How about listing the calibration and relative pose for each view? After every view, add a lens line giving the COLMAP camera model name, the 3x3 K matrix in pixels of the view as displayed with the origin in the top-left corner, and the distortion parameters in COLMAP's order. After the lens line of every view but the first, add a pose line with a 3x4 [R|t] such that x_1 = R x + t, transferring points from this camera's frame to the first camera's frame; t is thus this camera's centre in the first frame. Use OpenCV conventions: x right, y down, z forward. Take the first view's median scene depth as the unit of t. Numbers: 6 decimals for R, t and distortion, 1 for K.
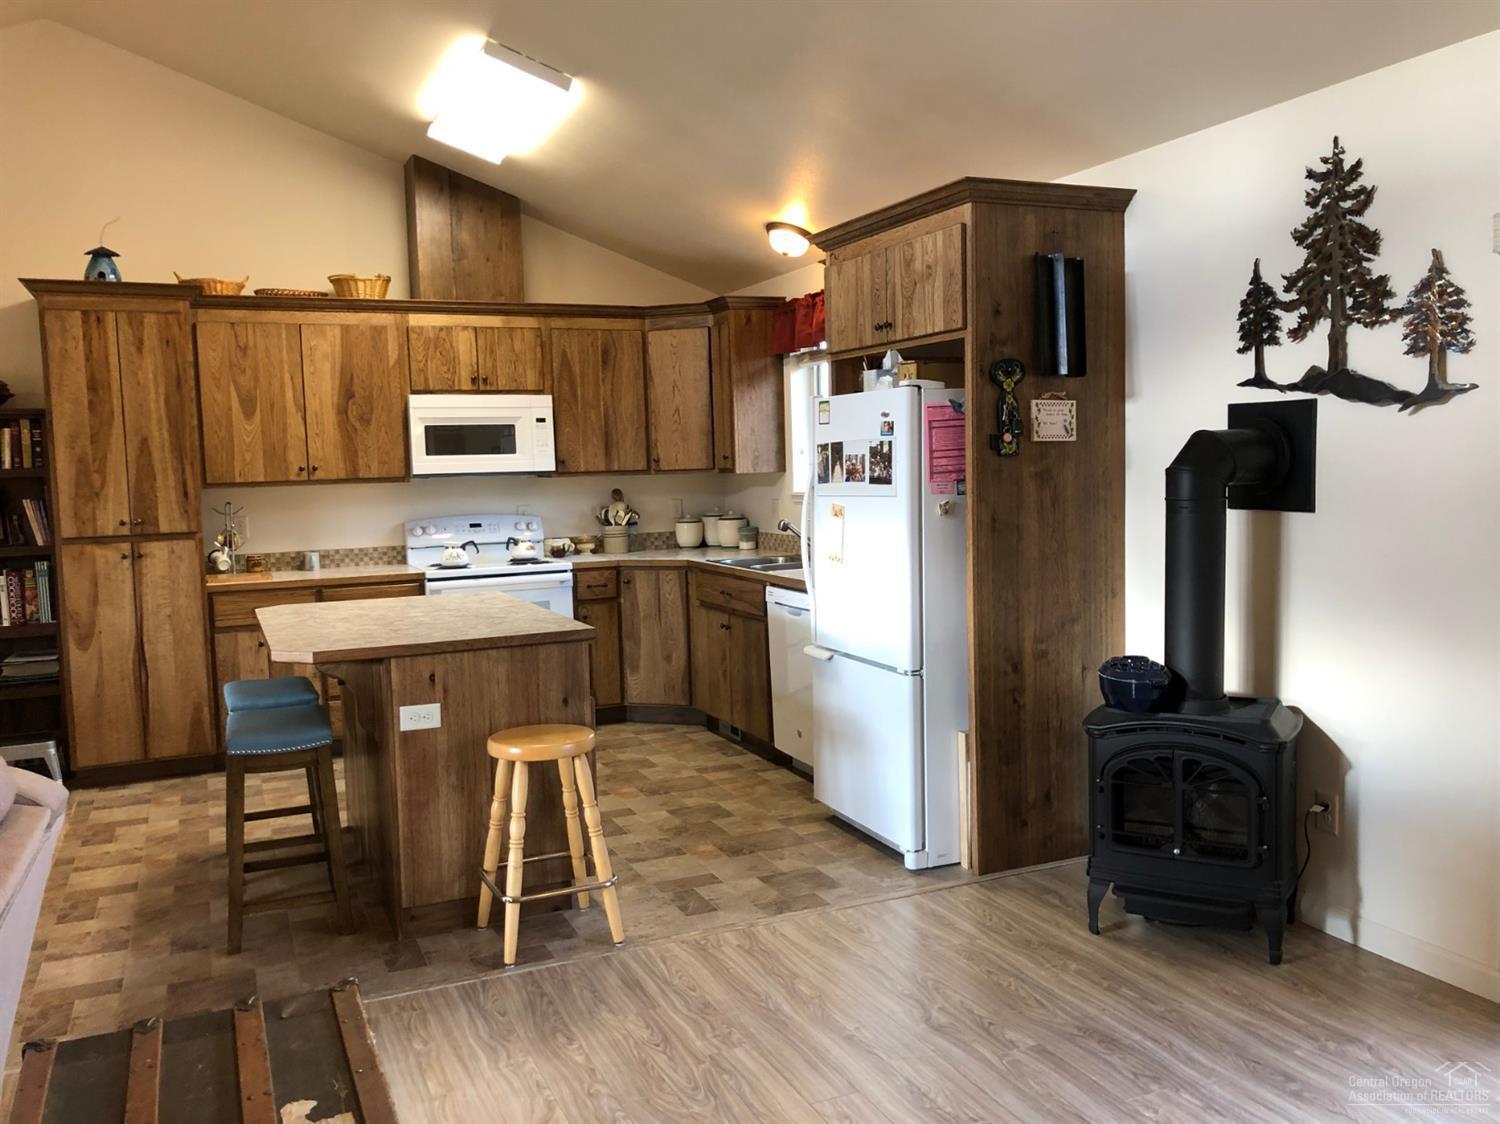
lens RADIAL K [[1234.7, 0, 750.0], [0, 1234.7, 562.0], [0, 0, 1]] dist [0.006790, 0.003979]
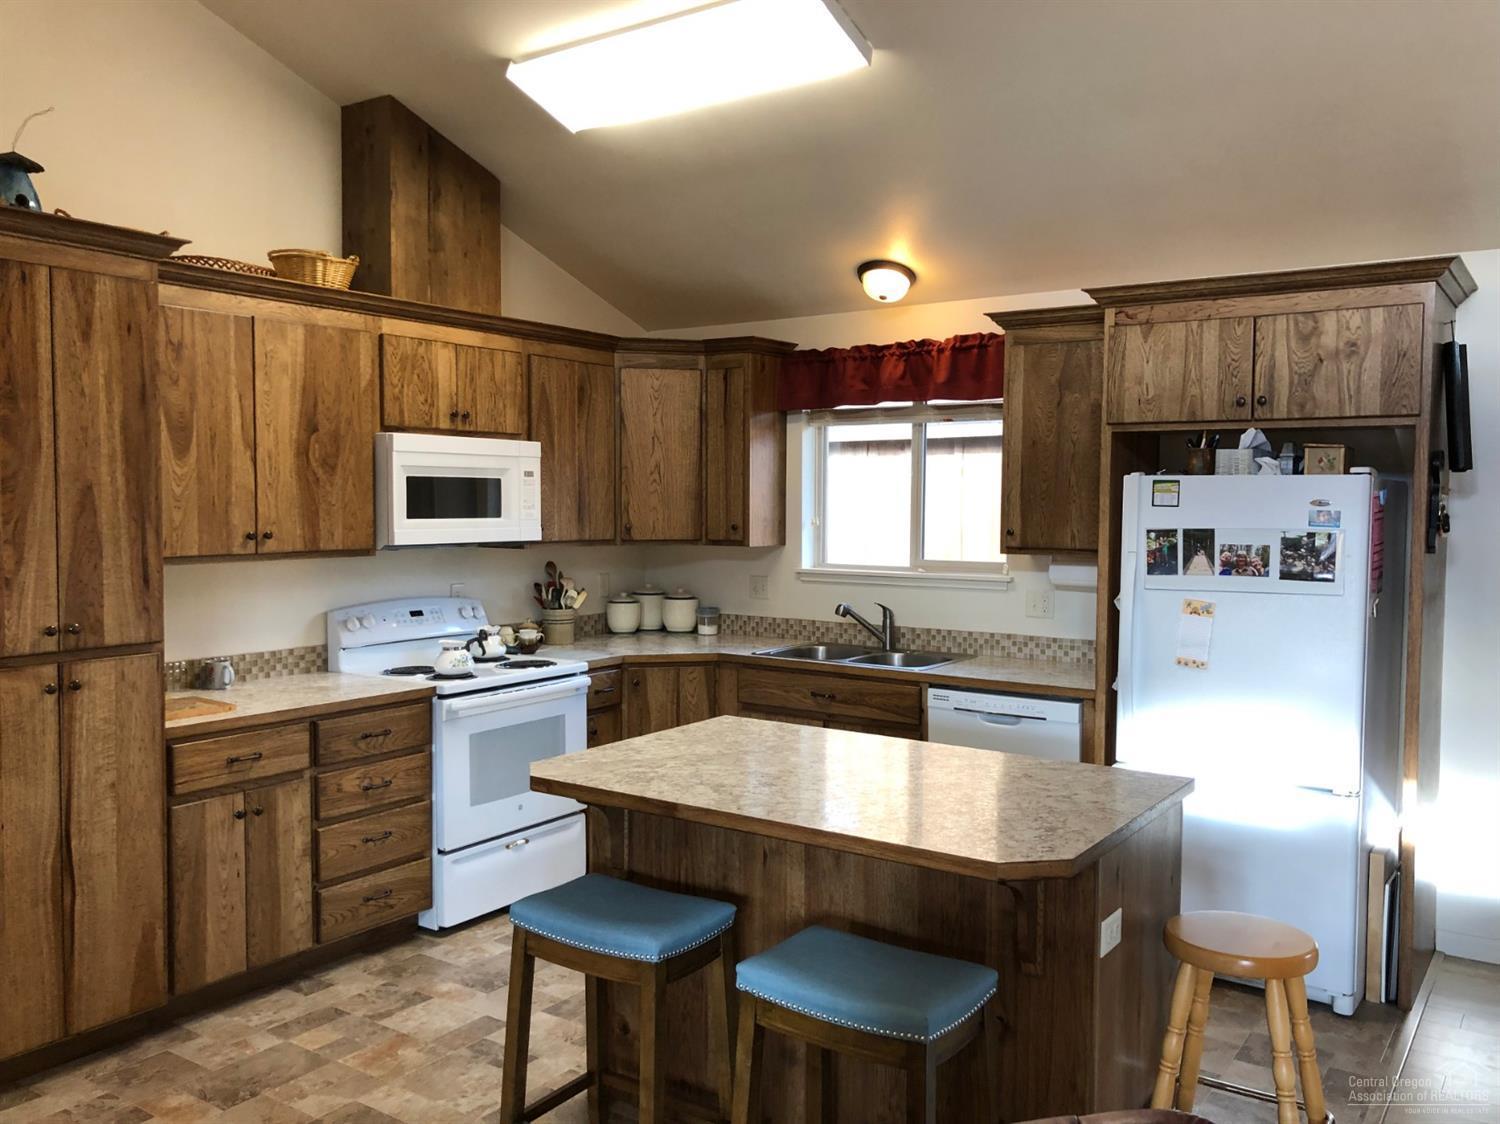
lens RADIAL K [[1234.7, 0, 750.0], [0, 1234.7, 562.0], [0, 0, 1]] dist [0.006790, 0.003979]
pose [[0.854375, 0.004472, 0.519637, -0.476336], [0.015152, 0.999323, -0.033514, -0.035748], [-0.519435, 0.036507, 0.853730, 0.303784]]
